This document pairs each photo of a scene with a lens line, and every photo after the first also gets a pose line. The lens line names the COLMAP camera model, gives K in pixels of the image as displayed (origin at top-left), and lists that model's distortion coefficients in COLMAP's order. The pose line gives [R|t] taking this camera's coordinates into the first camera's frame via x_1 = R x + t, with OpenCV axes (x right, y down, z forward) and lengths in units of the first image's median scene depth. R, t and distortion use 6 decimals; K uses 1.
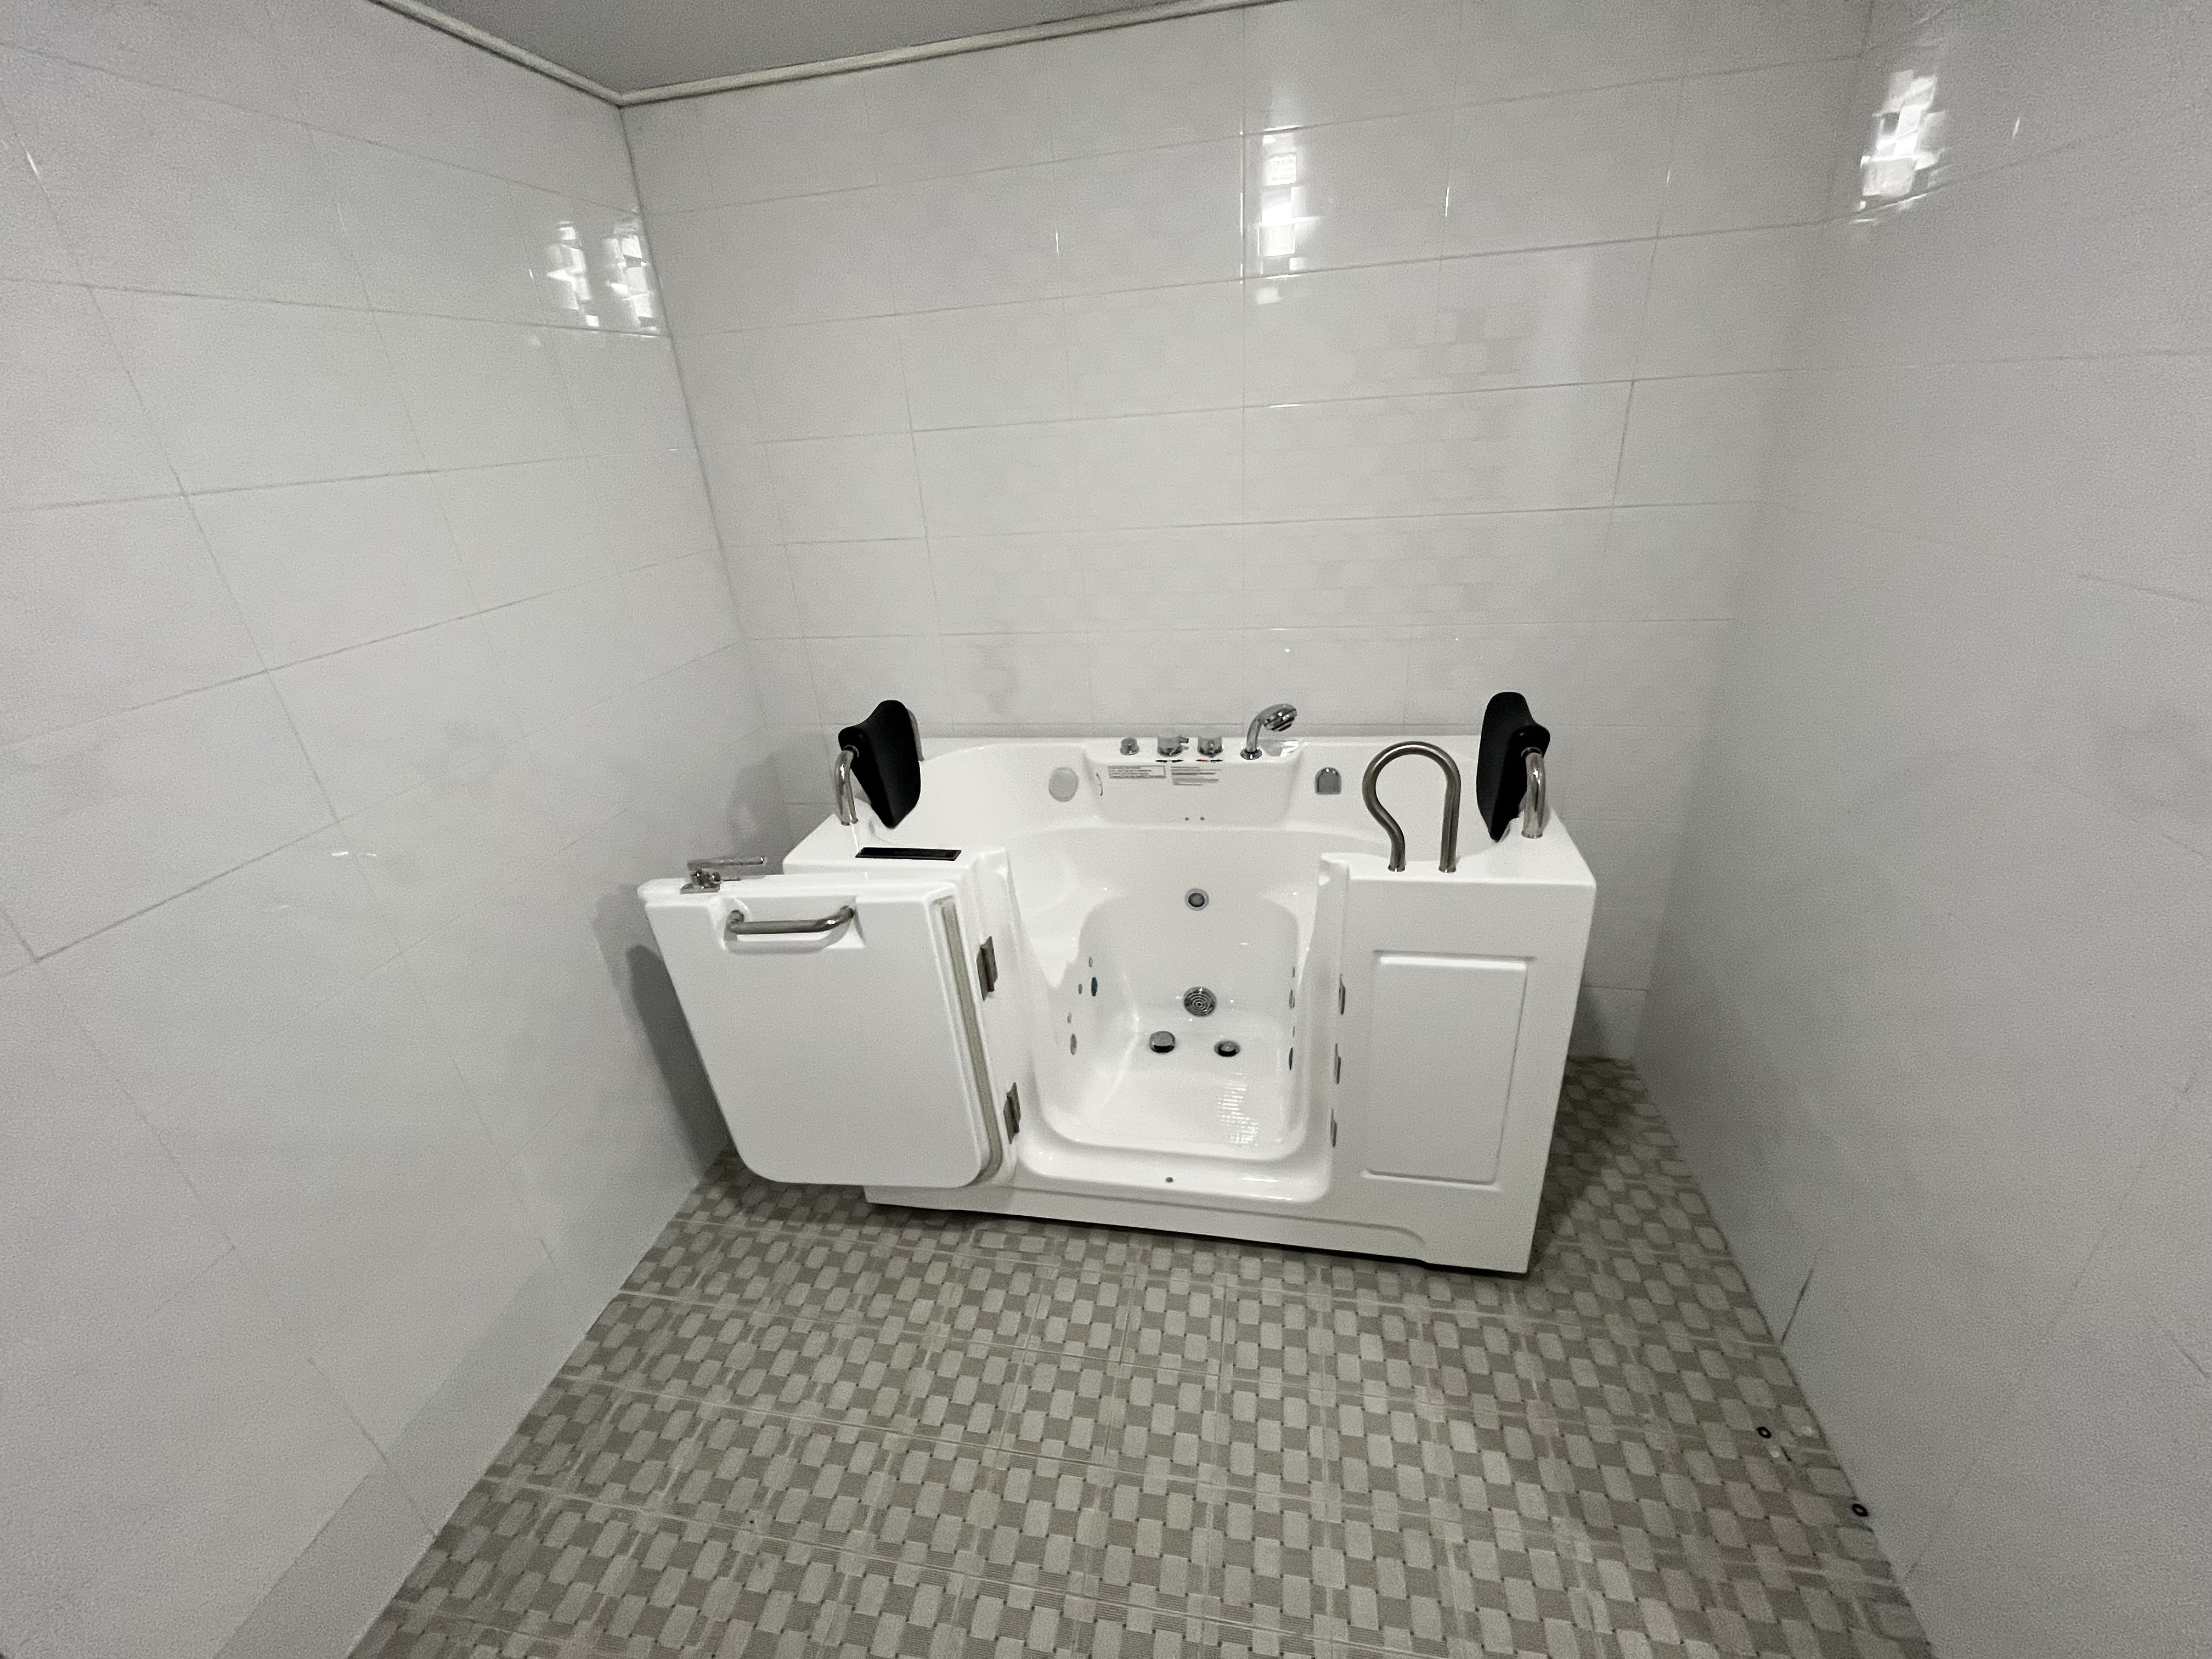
lens RADIAL K [[895.8, 0, 1102.7], [0, 895.8, 833.0], [0, 0, 1]] dist [-0.004301, 0.000649]
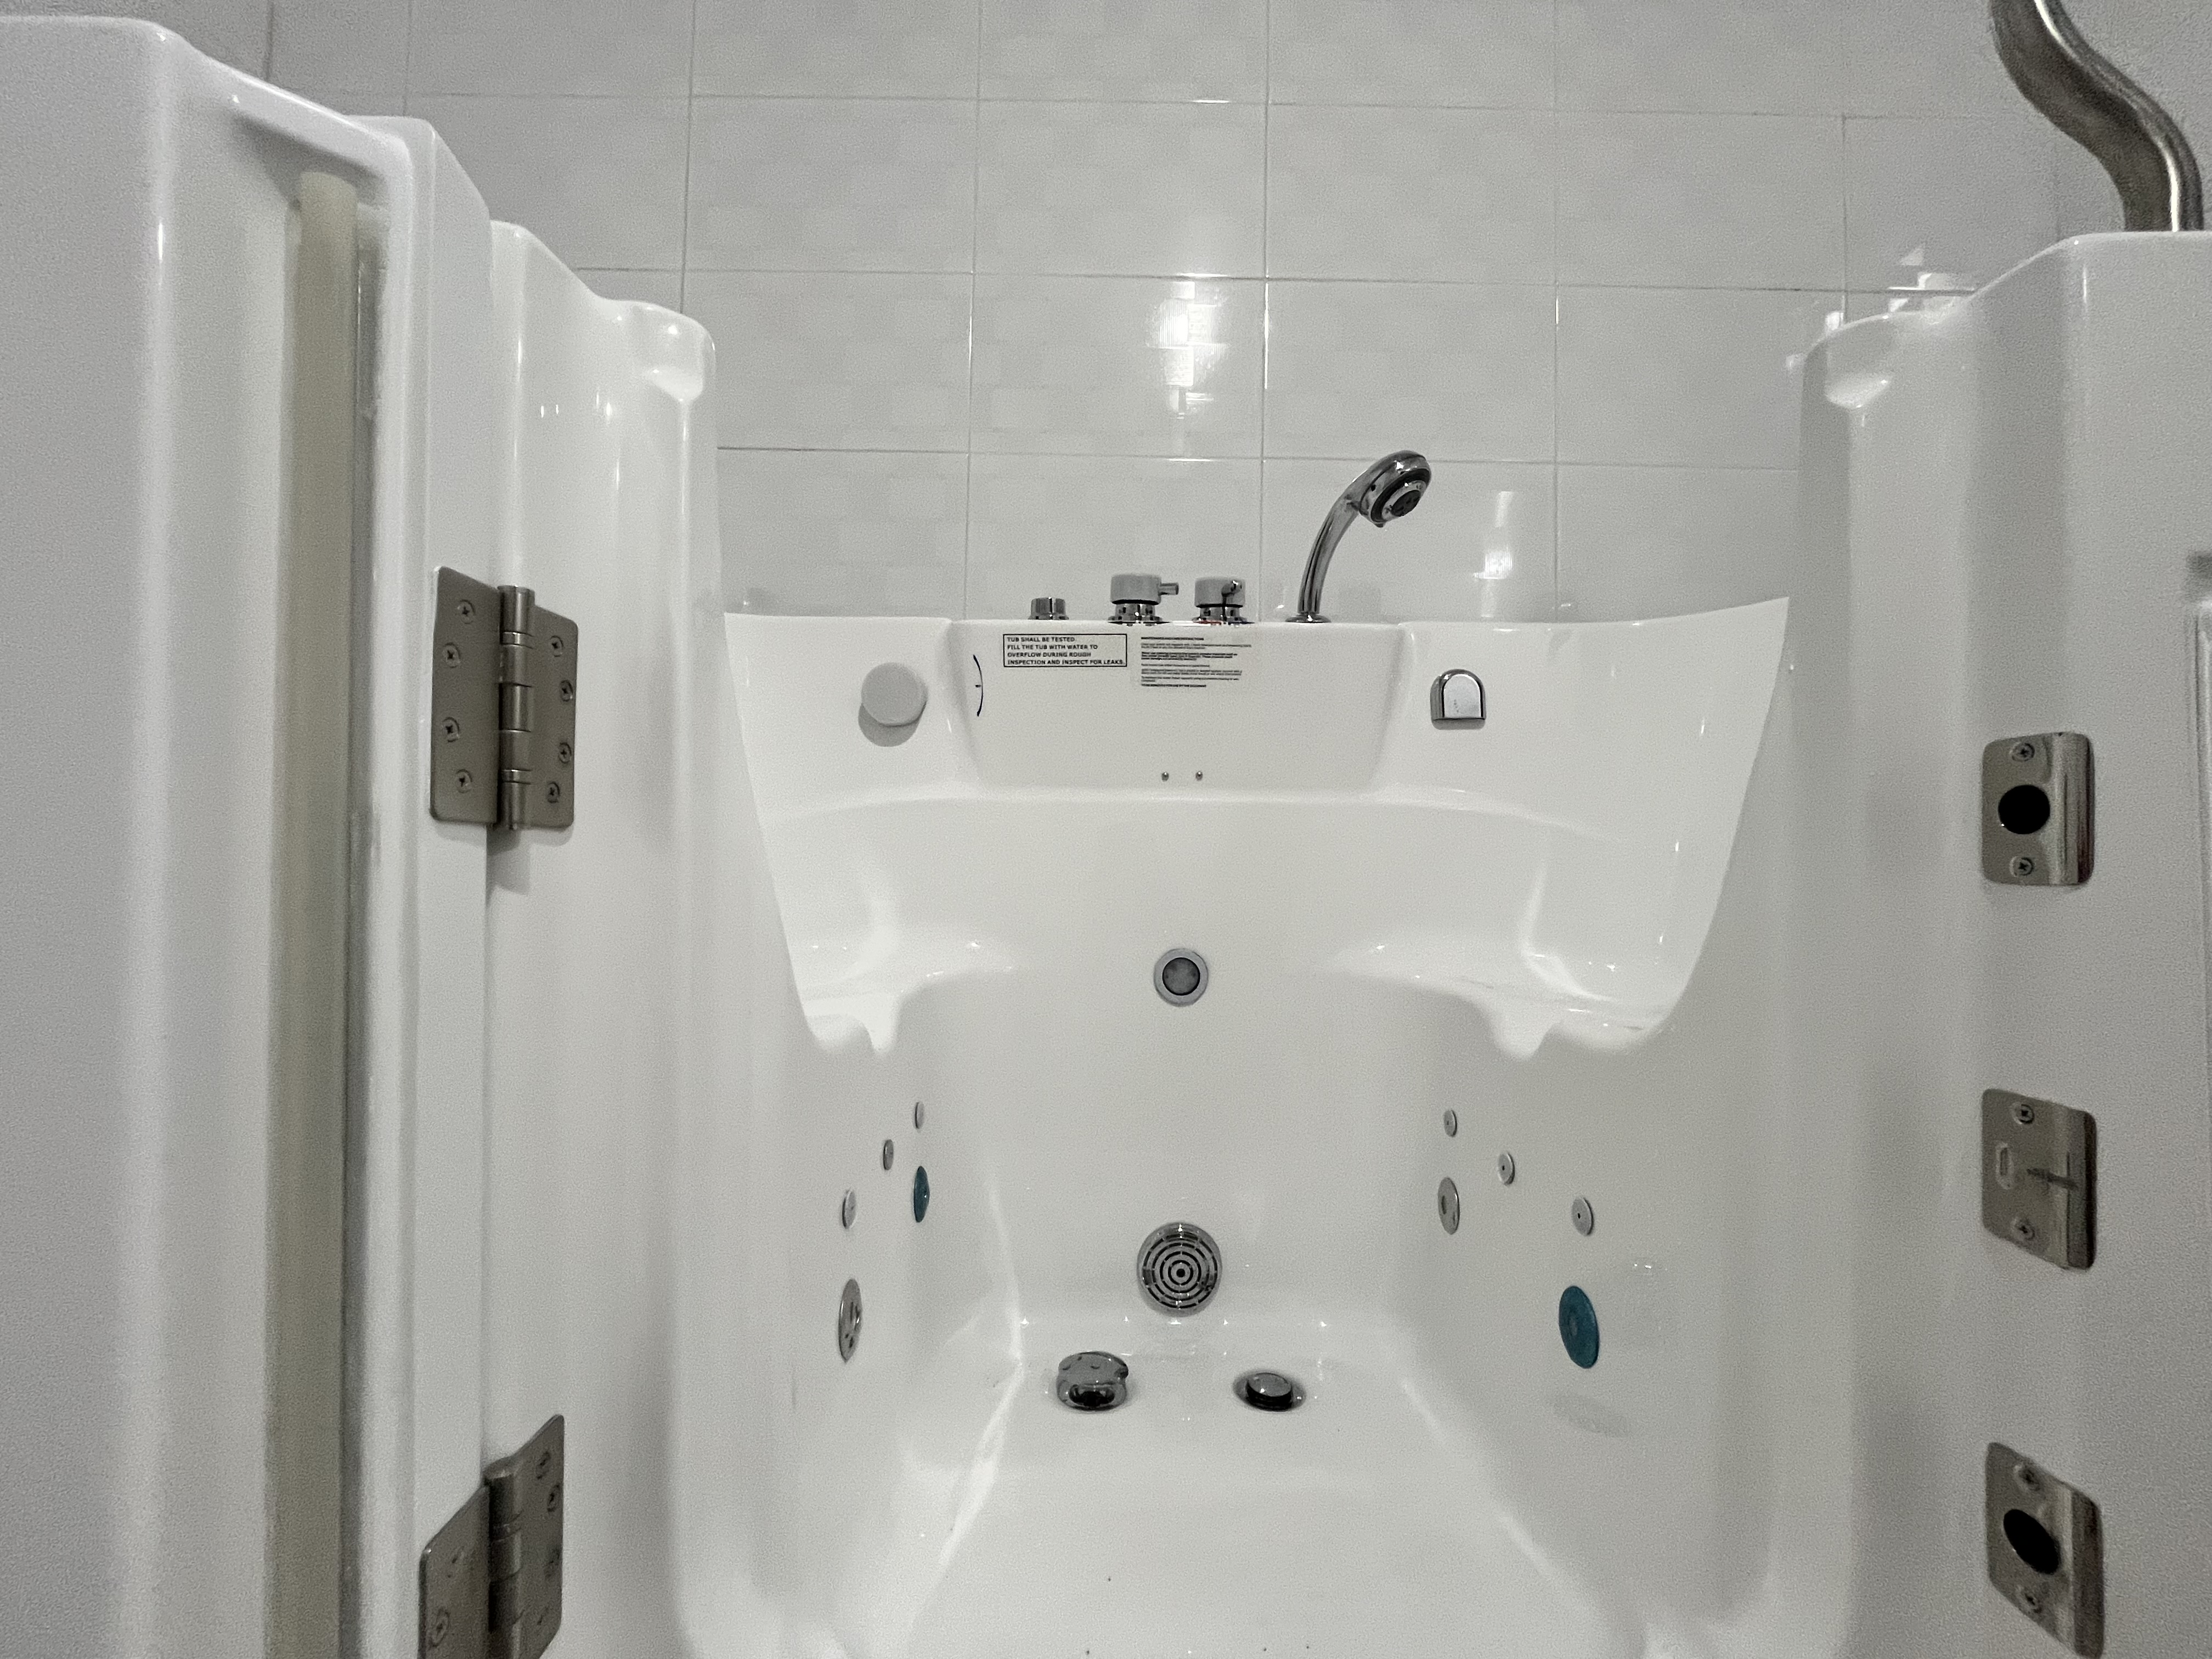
lens RADIAL K [[895.8, 0, 1104.0], [0, 895.8, 829.5], [0, 0, 1]] dist [-0.004301, 0.000649]
pose [[0.976289, 0.093845, 0.195071, -0.026540], [0.007557, 0.885816, -0.463975, 0.261449], [-0.216339, 0.454448, 0.864104, 0.748987]]
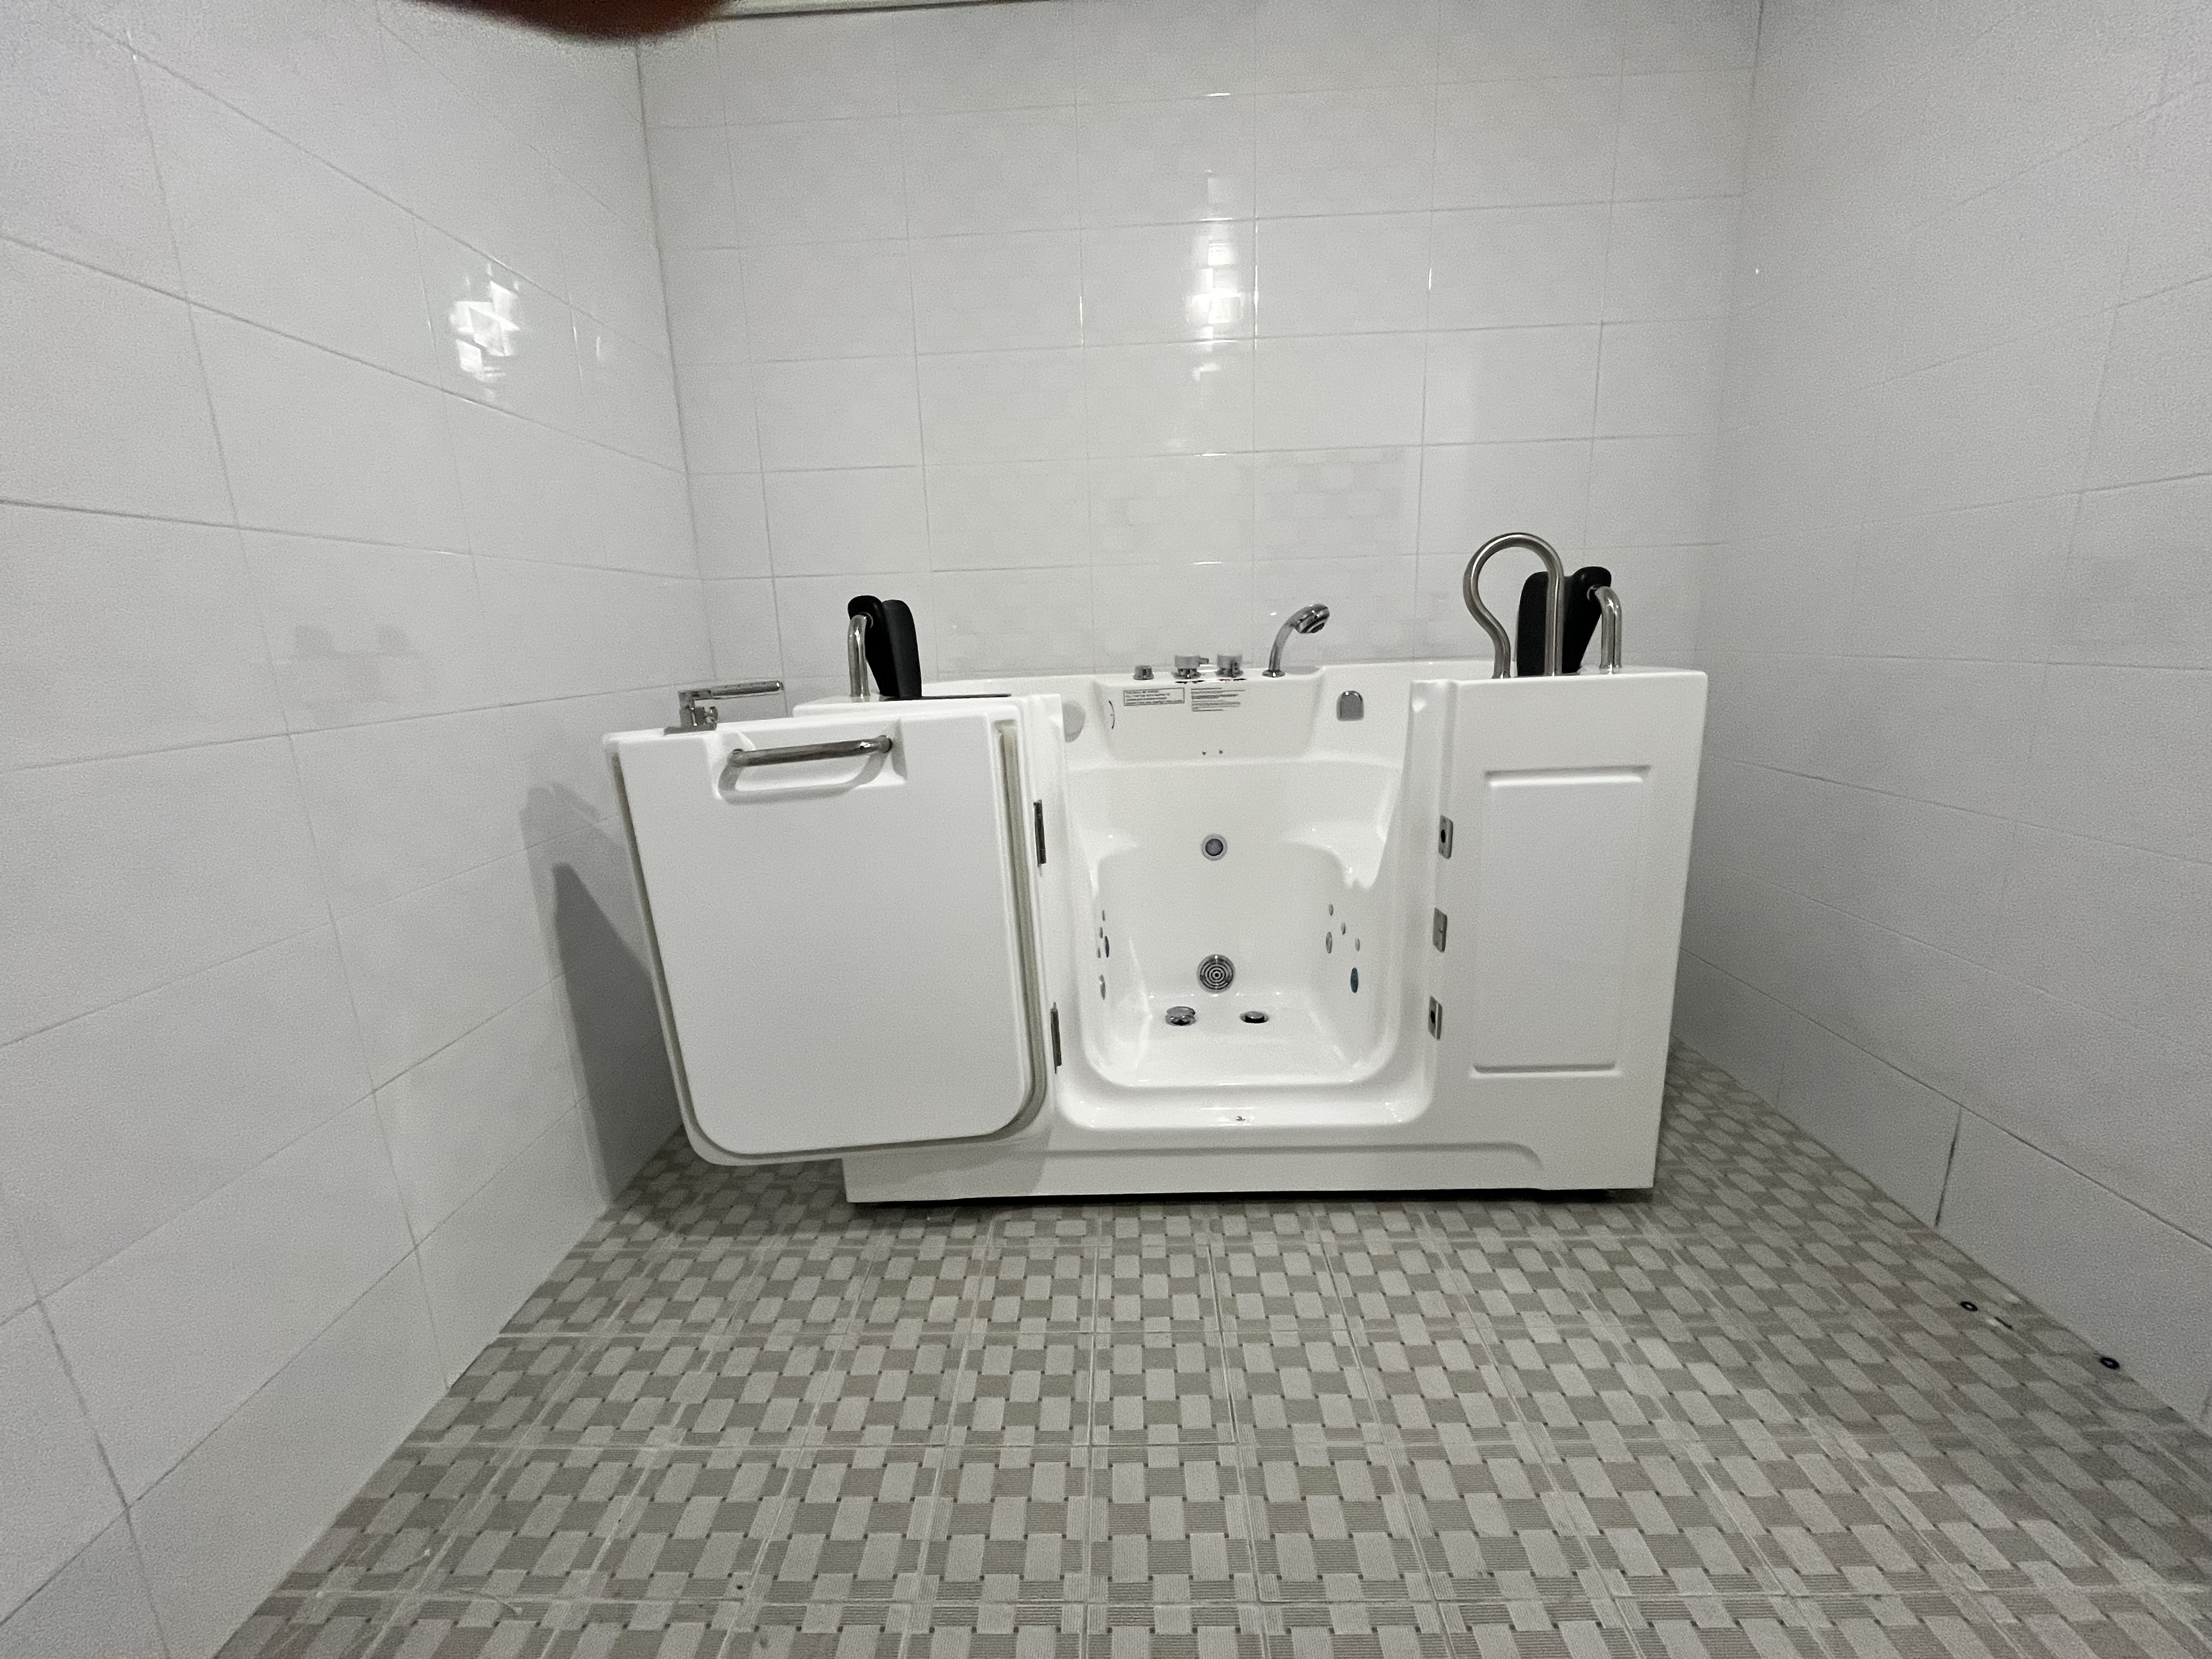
lens RADIAL K [[895.8, 0, 1101.5], [0, 895.8, 833.9], [0, 0, 1]] dist [-0.004301, 0.000649]
pose [[0.986168, -0.001571, 0.165743, -0.198948], [0.038723, 0.974467, -0.221166, 0.321455], [-0.161164, 0.224525, 0.961049, 0.165462]]
